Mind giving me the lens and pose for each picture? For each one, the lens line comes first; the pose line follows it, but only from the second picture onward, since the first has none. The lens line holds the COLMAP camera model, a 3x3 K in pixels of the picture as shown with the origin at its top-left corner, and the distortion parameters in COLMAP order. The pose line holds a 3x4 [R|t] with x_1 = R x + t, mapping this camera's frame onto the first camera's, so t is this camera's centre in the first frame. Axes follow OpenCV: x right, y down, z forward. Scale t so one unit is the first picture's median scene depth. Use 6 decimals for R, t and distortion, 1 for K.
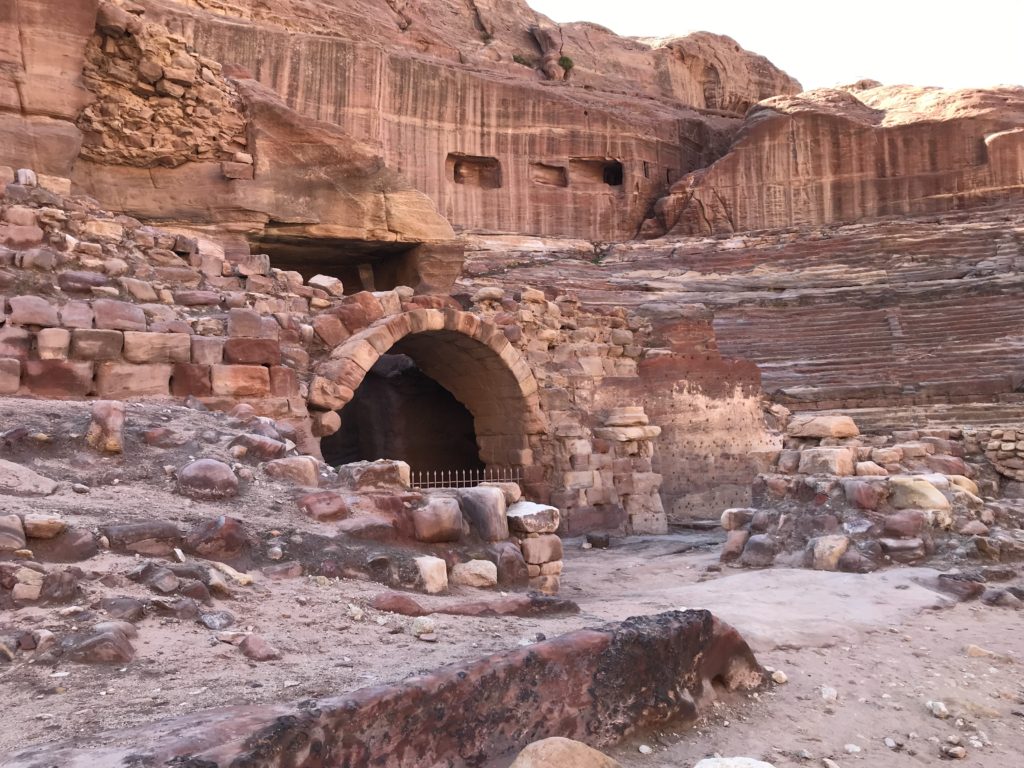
lens RADIAL K [[834.6, 0, 513.0], [0, 834.6, 382.4], [0, 0, 1]] dist [0.029293, -0.030364]
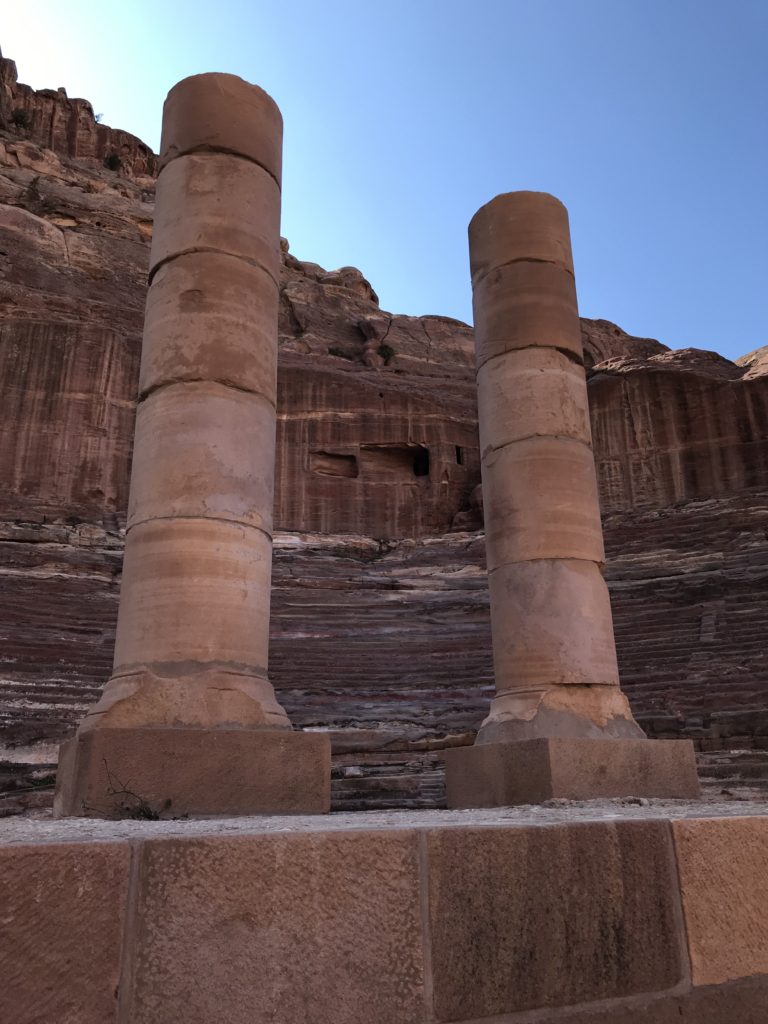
lens RADIAL K [[834.6, 0, 386.9], [0, 834.6, 512.1], [0, 0, 1]] dist [0.029293, -0.030364]
pose [[0.982744, -0.043326, -0.179822, 0.255080], [-0.003687, 0.967398, -0.253235, 0.009859], [0.184932, 0.249529, 0.950545, 0.238328]]
